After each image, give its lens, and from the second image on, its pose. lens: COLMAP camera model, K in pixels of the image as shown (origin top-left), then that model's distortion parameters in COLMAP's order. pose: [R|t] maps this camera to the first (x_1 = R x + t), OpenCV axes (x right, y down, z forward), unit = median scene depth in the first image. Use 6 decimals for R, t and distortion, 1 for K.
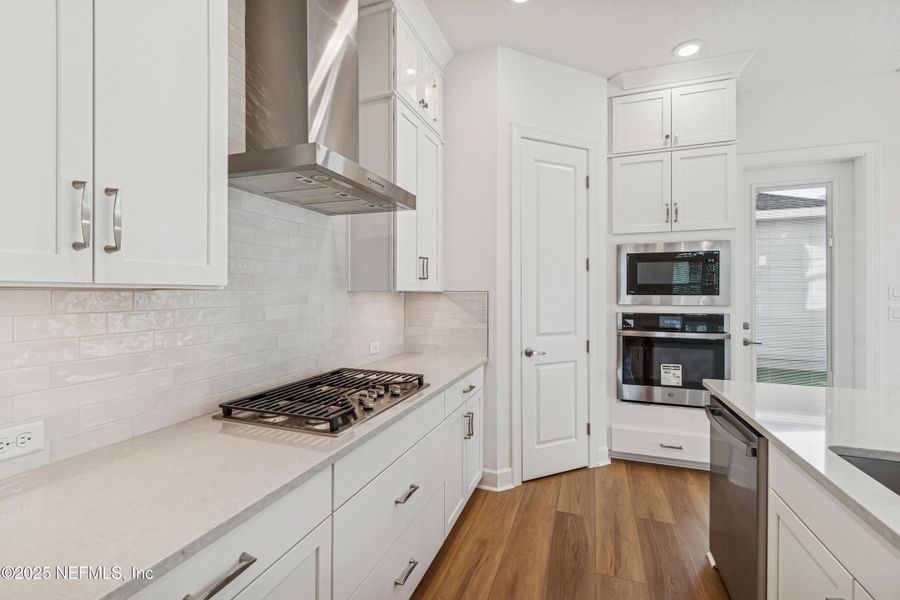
lens RADIAL K [[400.4, 0, 445.0], [0, 400.4, 293.0], [0, 0, 1]] dist [0.008297, -0.002566]
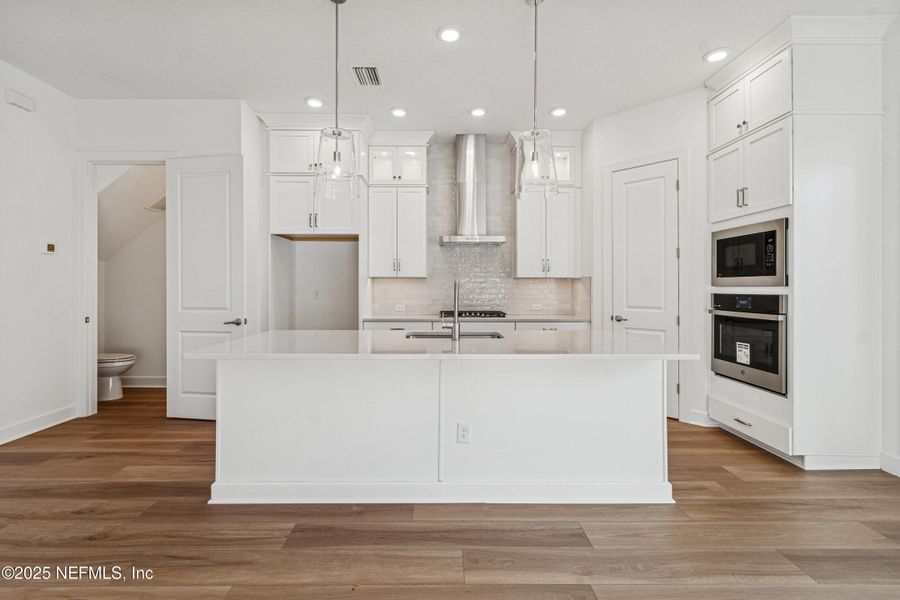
lens RADIAL K [[400.4, 0, 445.8], [0, 400.4, 288.8], [0, 0, 1]] dist [0.008297, -0.002566]
pose [[0.357088, 0.005039, -0.934057, 1.376577], [-0.000469, 0.999986, 0.005215, 0.034608], [0.934071, -0.001425, 0.357085, -0.101895]]
